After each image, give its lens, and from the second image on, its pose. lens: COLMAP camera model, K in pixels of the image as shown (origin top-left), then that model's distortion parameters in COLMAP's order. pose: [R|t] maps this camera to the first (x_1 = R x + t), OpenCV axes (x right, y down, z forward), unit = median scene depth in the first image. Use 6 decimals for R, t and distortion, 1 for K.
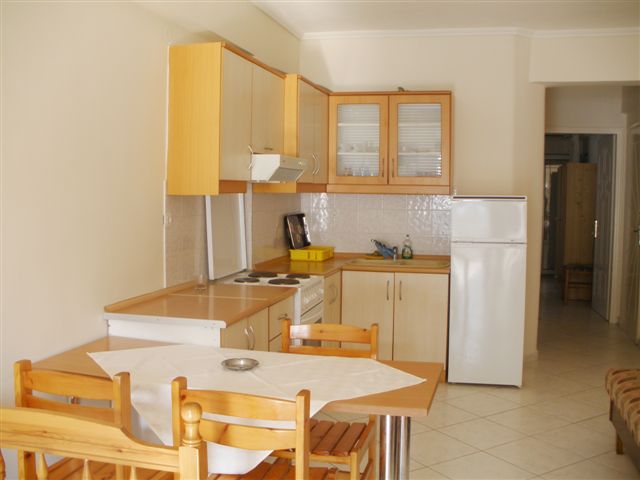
lens RADIAL K [[679.6, 0, 320.0], [0, 679.6, 240.0], [0, 0, 1]] dist [-0.324146, 0.472082]
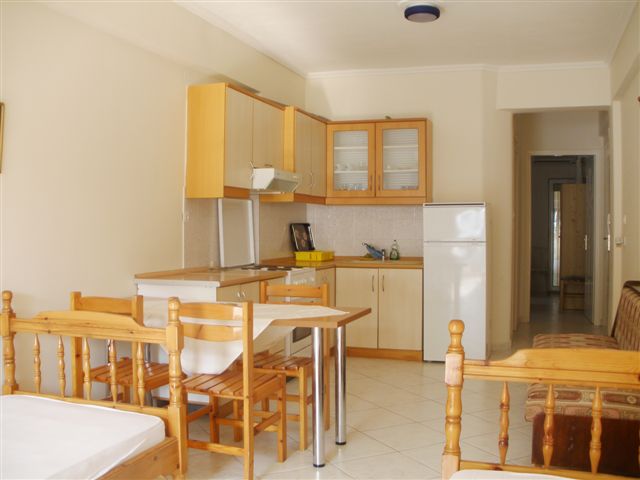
lens RADIAL K [[679.6, 0, 320.0], [0, 679.6, 240.0], [0, 0, 1]] dist [-0.324146, 0.472082]
pose [[0.997119, -0.004831, -0.075699, 0.094486], [0.000657, 0.998483, -0.055065, 0.061612], [0.075850, 0.054857, 0.995609, -0.204893]]
